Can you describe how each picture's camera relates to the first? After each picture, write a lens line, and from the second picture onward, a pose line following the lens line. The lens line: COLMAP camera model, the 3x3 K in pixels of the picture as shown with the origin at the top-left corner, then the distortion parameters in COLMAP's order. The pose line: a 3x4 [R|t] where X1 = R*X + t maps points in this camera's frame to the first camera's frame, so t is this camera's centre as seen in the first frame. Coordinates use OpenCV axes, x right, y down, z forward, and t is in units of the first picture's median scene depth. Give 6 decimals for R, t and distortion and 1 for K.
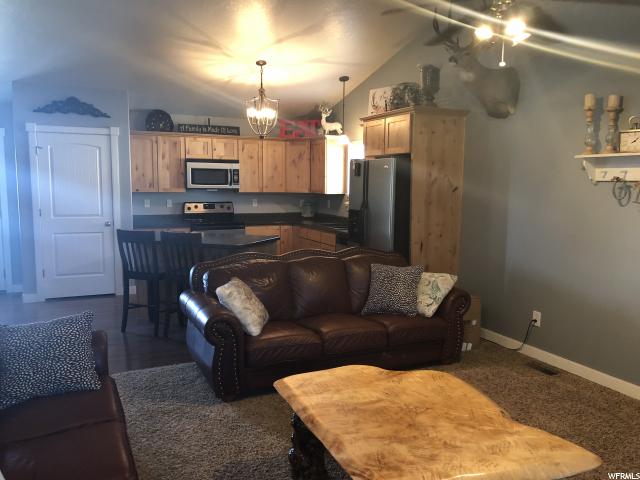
lens RADIAL K [[525.9, 0, 319.4], [0, 525.9, 237.2], [0, 0, 1]] dist [0.033106, -0.009207]
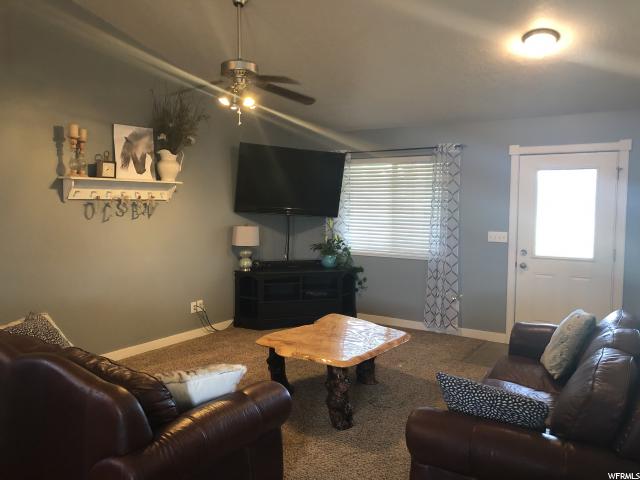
lens RADIAL K [[525.9, 0, 319.4], [0, 525.9, 237.2], [0, 0, 1]] dist [0.033106, -0.009207]
pose [[-0.535035, -0.071909, 0.841764, -0.409118], [0.080063, 0.987571, 0.135254, -0.068215], [-0.841028, 0.139760, -0.522628, 0.583783]]
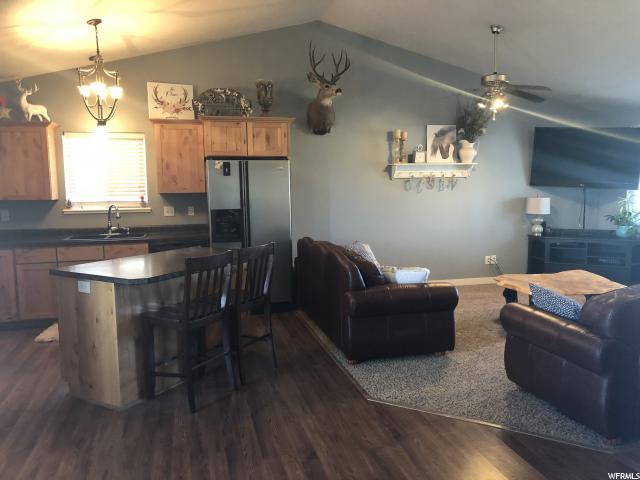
lens RADIAL K [[525.9, 0, 319.4], [0, 525.9, 237.2], [0, 0, 1]] dist [0.033106, -0.009207]
pose [[0.174085, -0.117954, 0.977641, -0.664820], [0.119958, 0.987946, 0.097837, -0.056998], [-0.977397, 0.100244, 0.186136, 0.482598]]
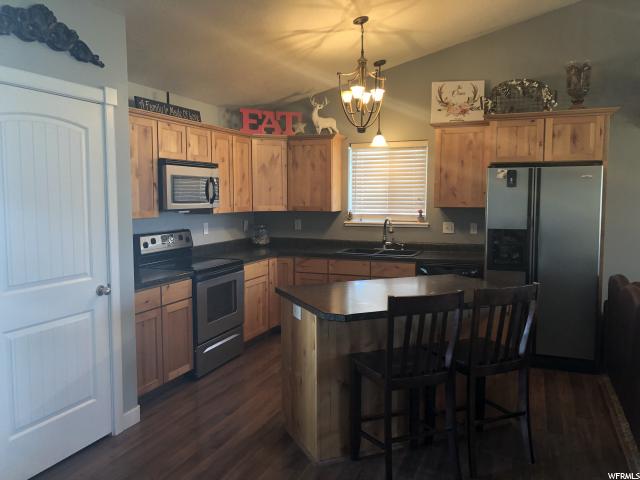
lens RADIAL K [[525.9, 0, 319.4], [0, 525.9, 237.2], [0, 0, 1]] dist [0.033106, -0.009207]
pose [[0.718954, -0.068974, 0.691627, -0.520767], [0.084954, 0.996324, 0.011050, -0.054526], [-0.689846, 0.050812, 0.722170, 0.463063]]
